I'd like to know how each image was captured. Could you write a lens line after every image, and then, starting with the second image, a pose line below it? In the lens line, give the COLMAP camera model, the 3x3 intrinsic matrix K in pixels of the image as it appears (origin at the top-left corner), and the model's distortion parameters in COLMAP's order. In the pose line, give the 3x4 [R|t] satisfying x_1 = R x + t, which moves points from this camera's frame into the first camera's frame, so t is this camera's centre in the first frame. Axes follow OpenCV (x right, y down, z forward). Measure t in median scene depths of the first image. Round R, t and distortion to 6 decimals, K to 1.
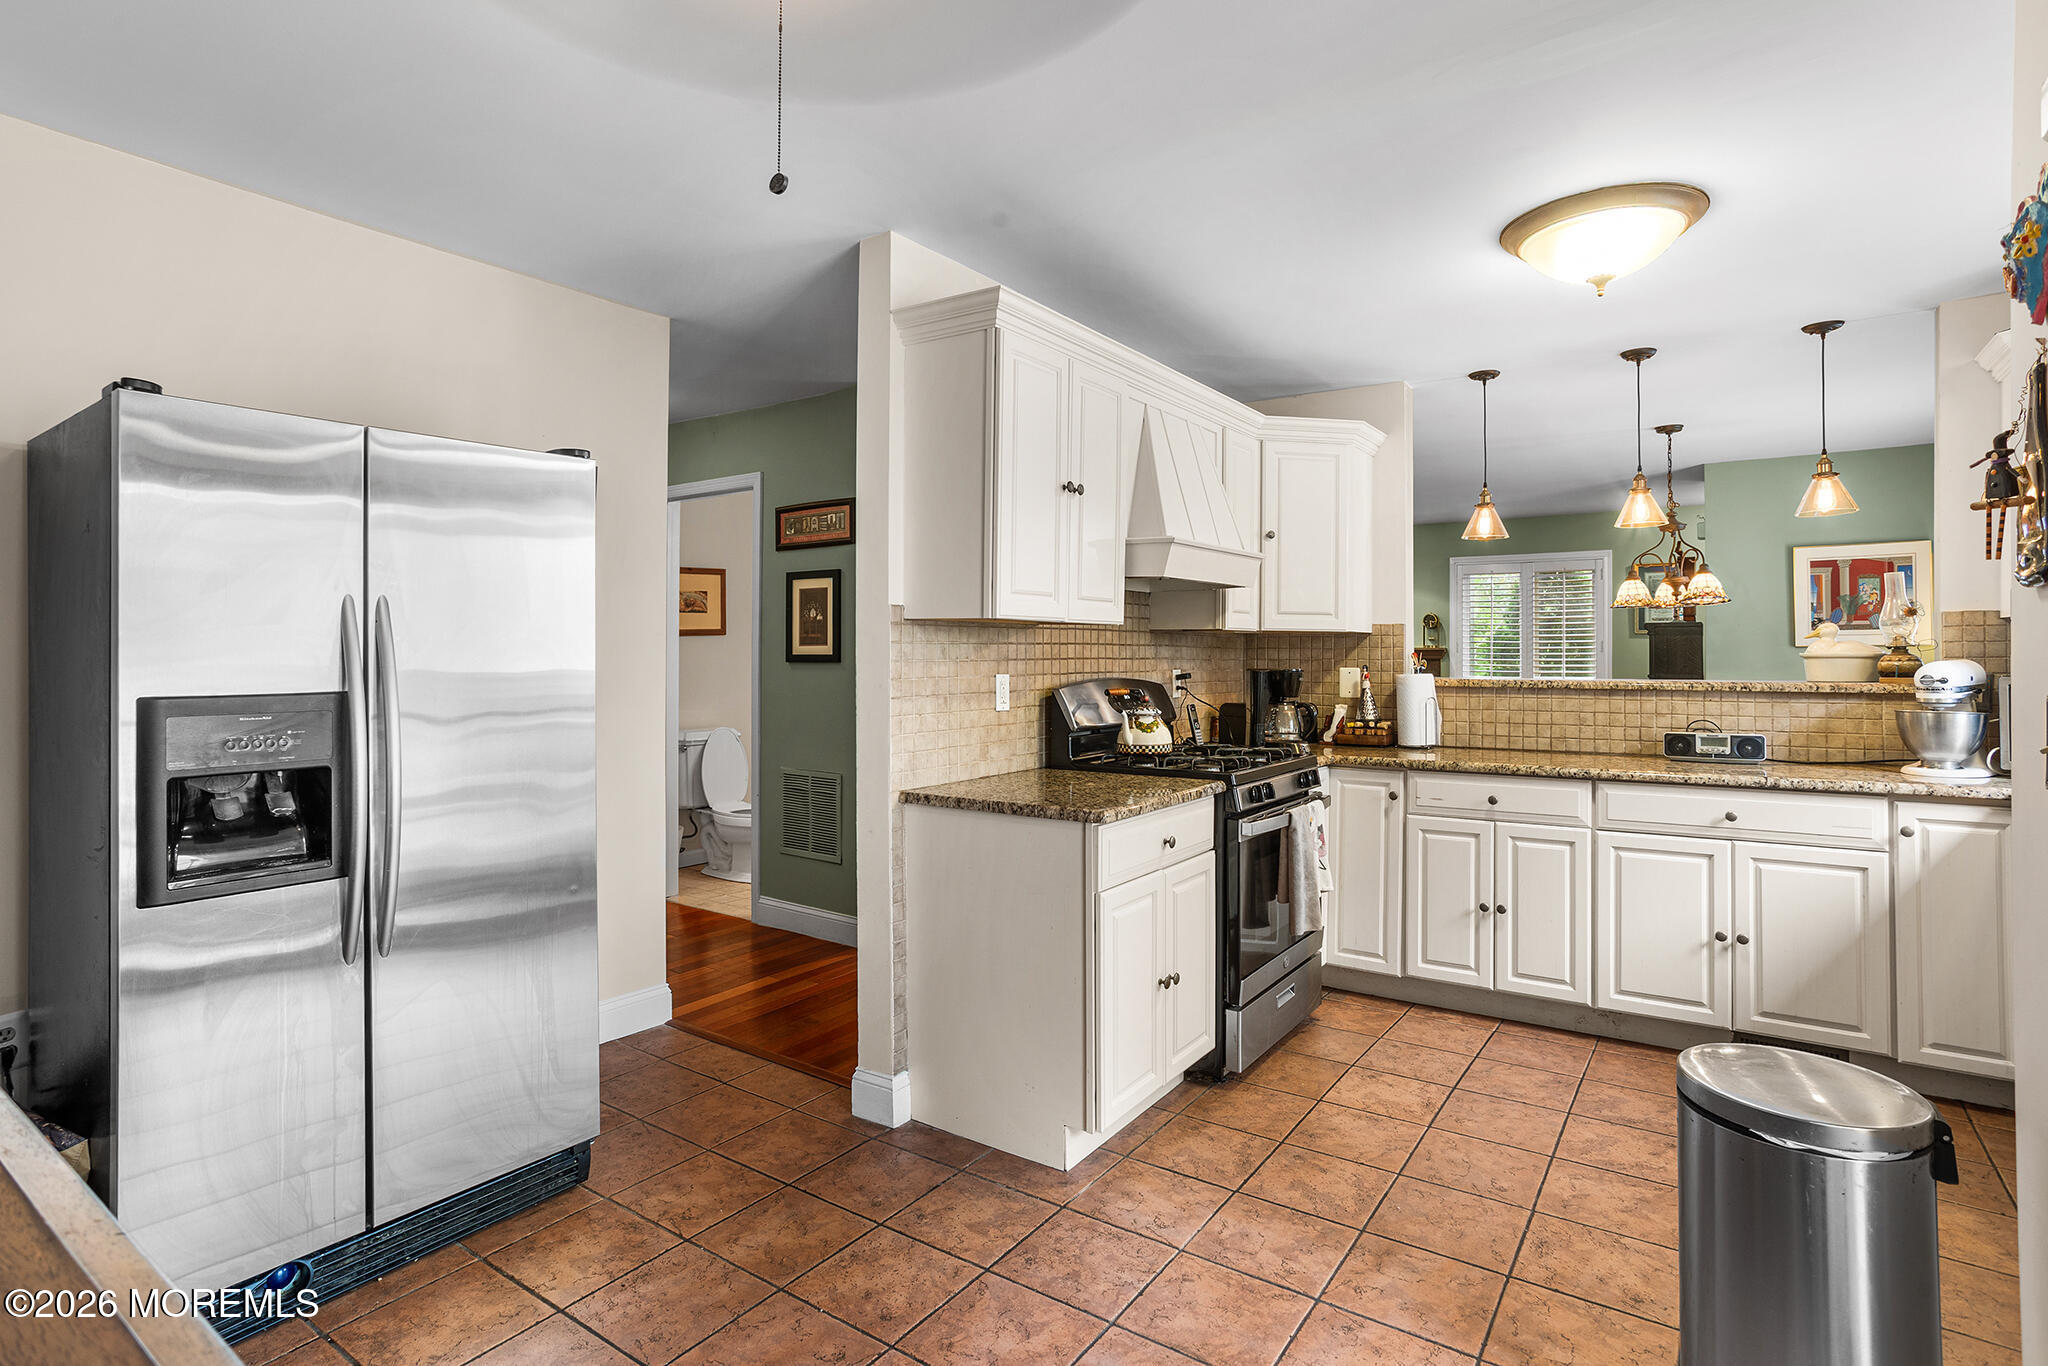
lens RADIAL K [[1057.4, 0, 1027.5], [0, 1057.4, 650.4], [0, 0, 1]] dist [-0.056474, 0.031531]
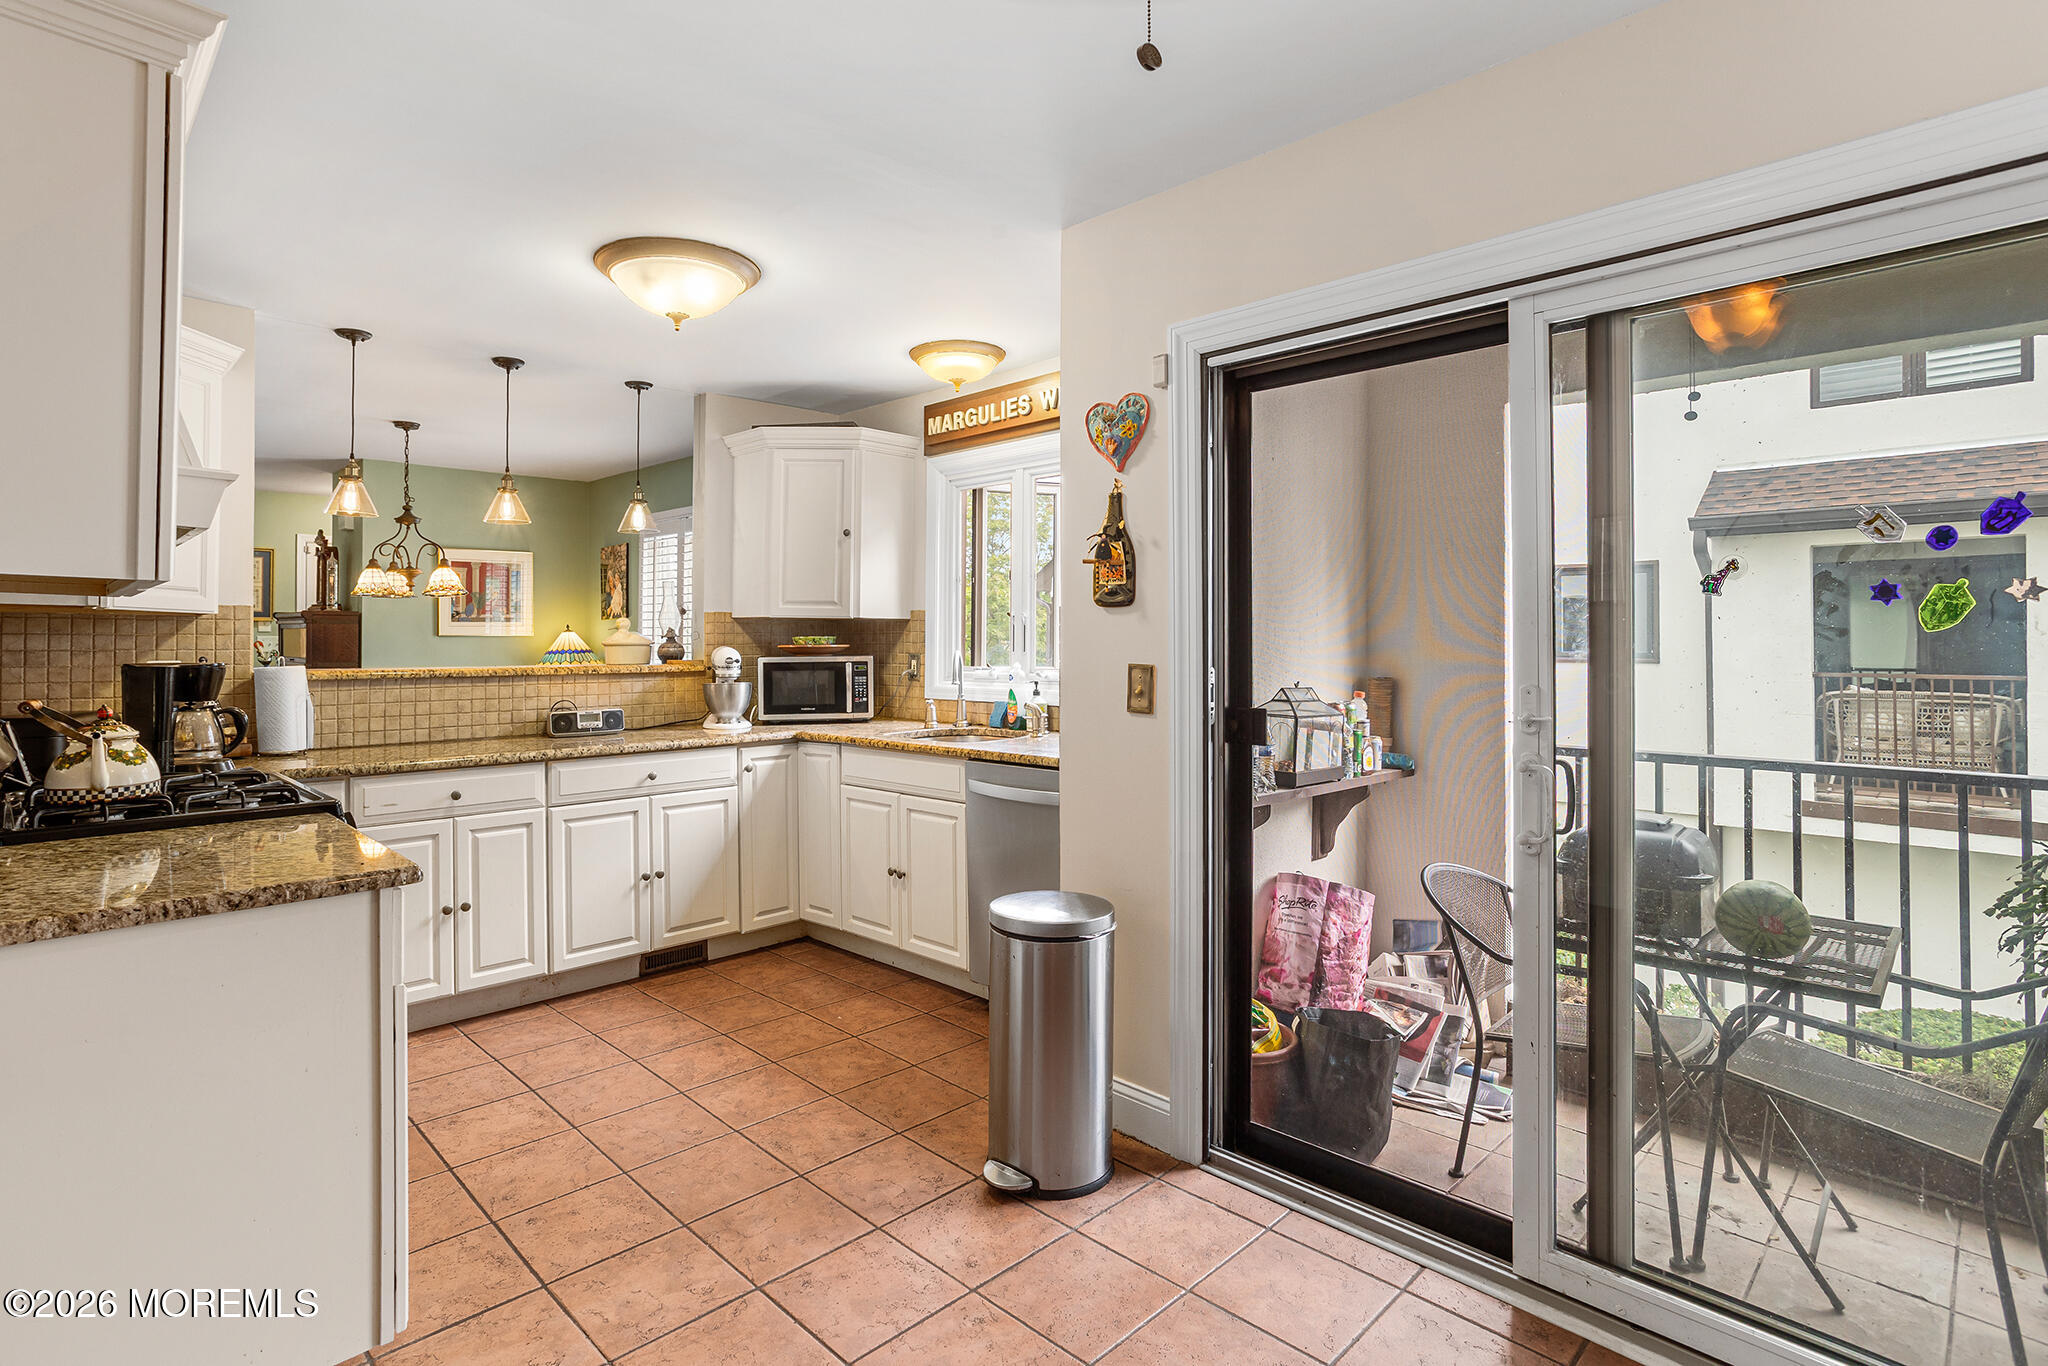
lens RADIAL K [[1017.8, 0, 981.4], [0, 1017.8, 636.7], [0, 0, 1]] dist [-0.056448, 0.026538]
pose [[0.168674, 0.004727, 0.985661, -0.381142], [-0.003609, 0.999985, -0.004178, 0.000172], [-0.985665, -0.002852, 0.168688, 0.375253]]
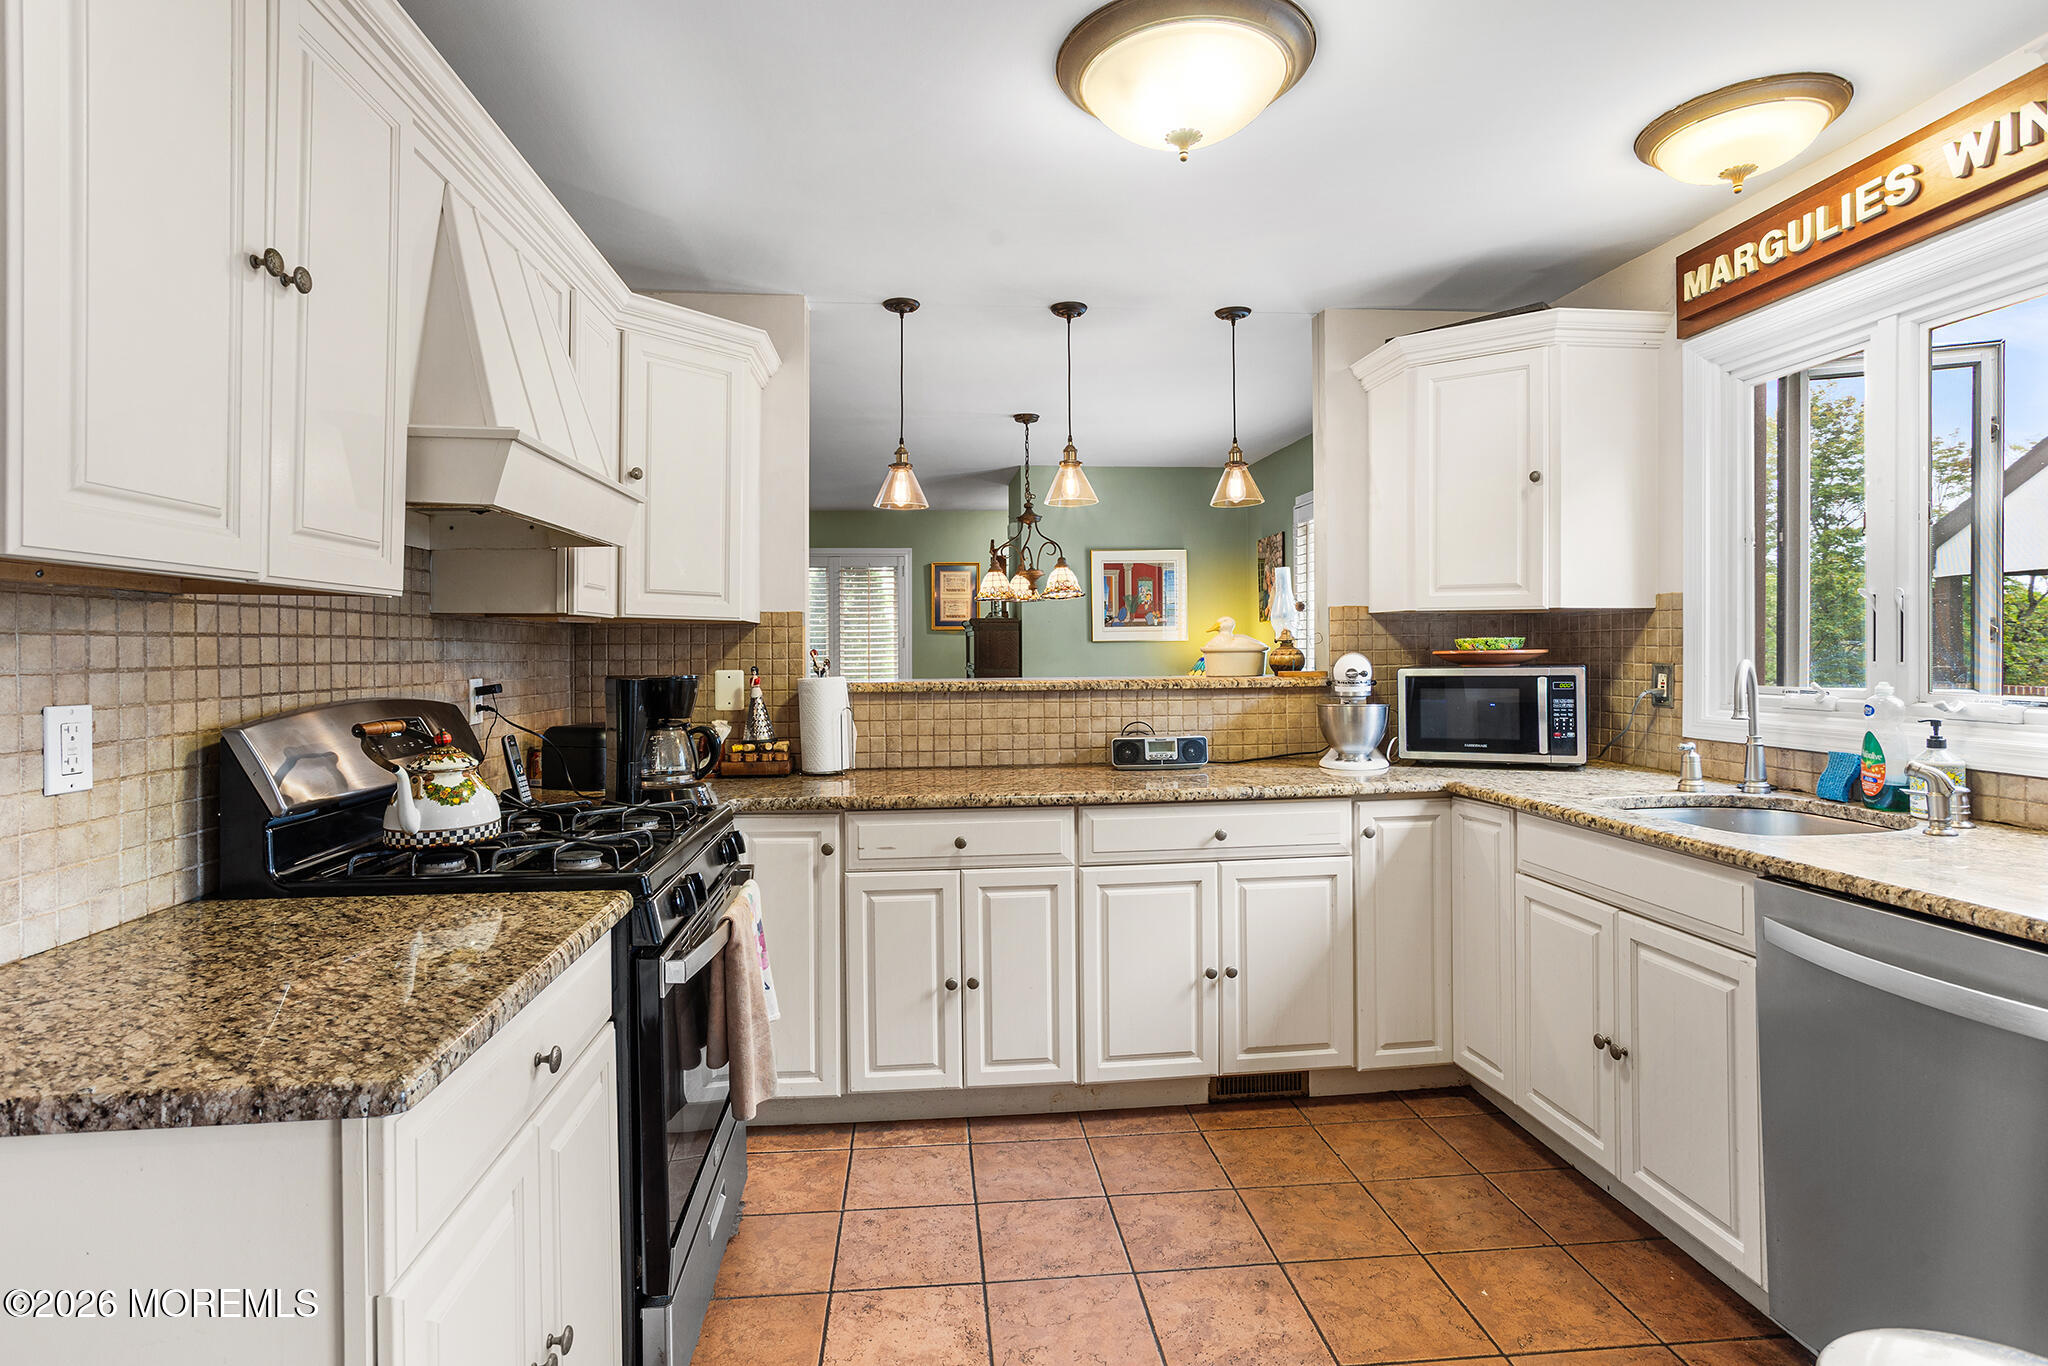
lens RADIAL K [[984.1, 0, 1019.5], [0, 984.1, 649.8], [0, 0, 1]] dist [-0.051405, 0.031019]
pose [[0.754855, -0.006411, 0.655860, 0.010299], [0.004752, 0.999979, 0.004306, 0.000140], [-0.655874, -0.000134, 0.754870, 0.436622]]
